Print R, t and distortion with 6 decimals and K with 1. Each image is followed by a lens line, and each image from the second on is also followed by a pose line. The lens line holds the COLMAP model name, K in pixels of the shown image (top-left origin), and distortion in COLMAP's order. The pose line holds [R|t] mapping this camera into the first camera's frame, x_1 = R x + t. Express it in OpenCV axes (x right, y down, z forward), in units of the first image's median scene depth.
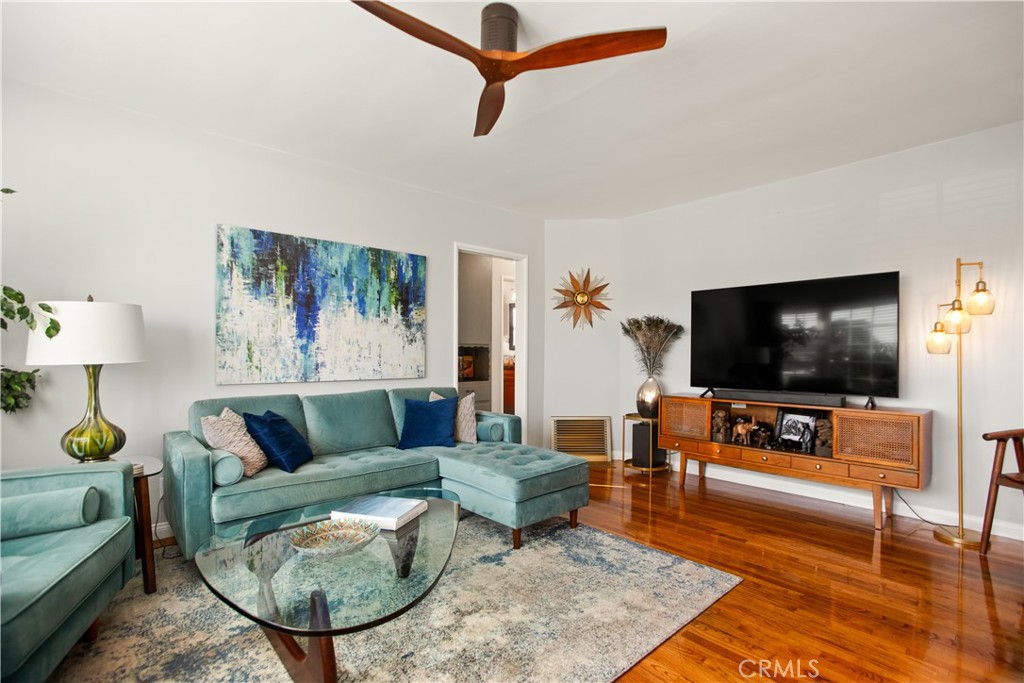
lens RADIAL K [[471.2, 0, 513.5], [0, 471.2, 356.1], [0, 0, 1]] dist [-0.063525, 0.029011]
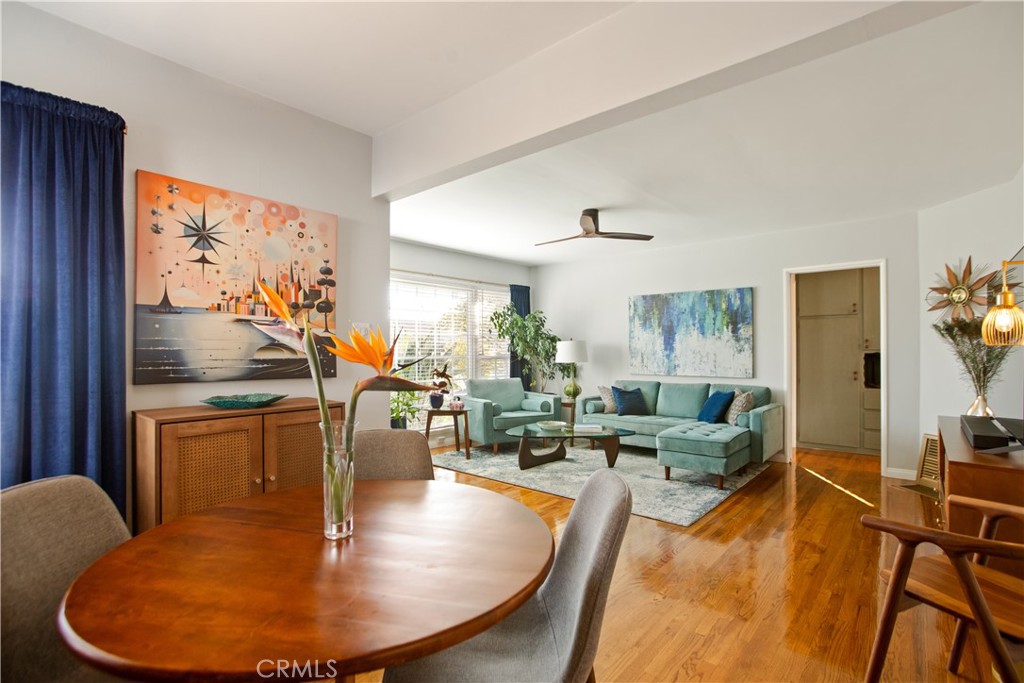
lens RADIAL K [[476.7, 0, 516.0], [0, 476.7, 344.2], [0, 0, 1]] dist [-0.066033, 0.039172]
pose [[0.120828, -0.015144, -0.992558, 1.216498], [-0.005561, 0.999858, -0.015932, -0.029086], [0.992658, 0.007444, 0.120726, 0.199782]]
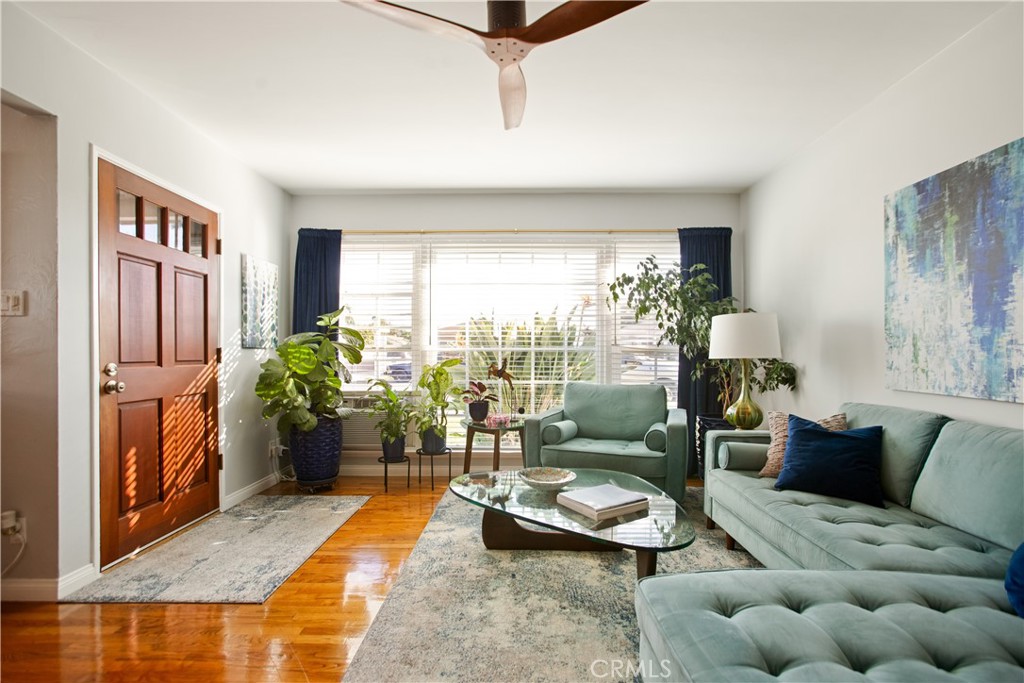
lens RADIAL K [[471.2, 0, 513.5], [0, 471.2, 356.1], [0, 0, 1]] dist [-0.063525, 0.029011]
pose [[-0.674549, 0.004742, -0.738215, 0.362299], [-0.005571, 0.999918, 0.011513, -0.002570], [0.738209, 0.011879, -0.674467, 0.907474]]
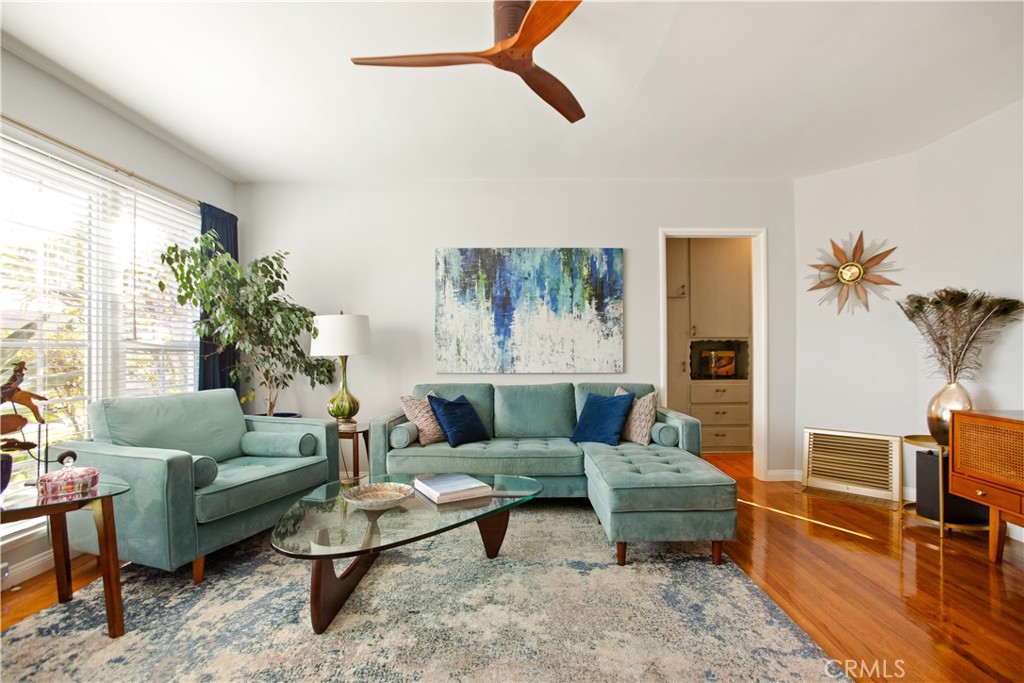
lens RADIAL K [[476.7, 0, 516.0], [0, 476.7, 344.2], [0, 0, 1]] dist [-0.066033, 0.039172]
pose [[0.739645, -0.011144, -0.672905, 0.354938], [-0.000541, 0.999853, -0.017153, 0.003916], [0.672997, 0.013051, 0.739530, 0.146100]]
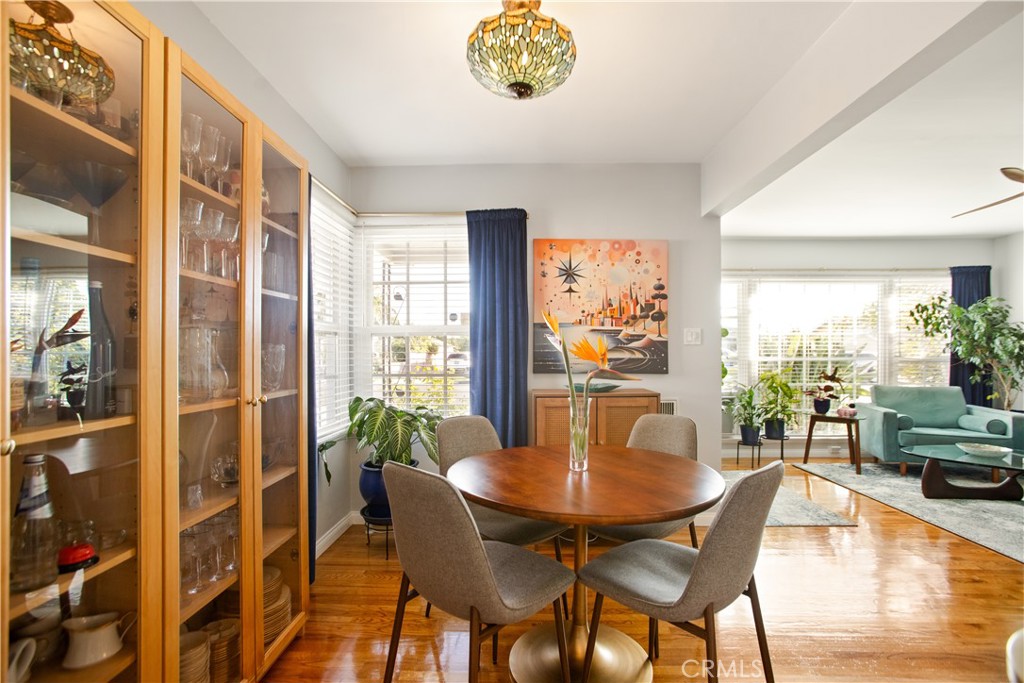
lens RADIAL K [[471.2, 0, 513.5], [0, 471.2, 356.1], [0, 0, 1]] dist [-0.063525, 0.029011]
pose [[-0.694101, 0.005674, -0.719855, 1.295626], [-0.005440, 0.999899, 0.013127, -0.031525], [0.719857, 0.013027, -0.694000, 0.426375]]
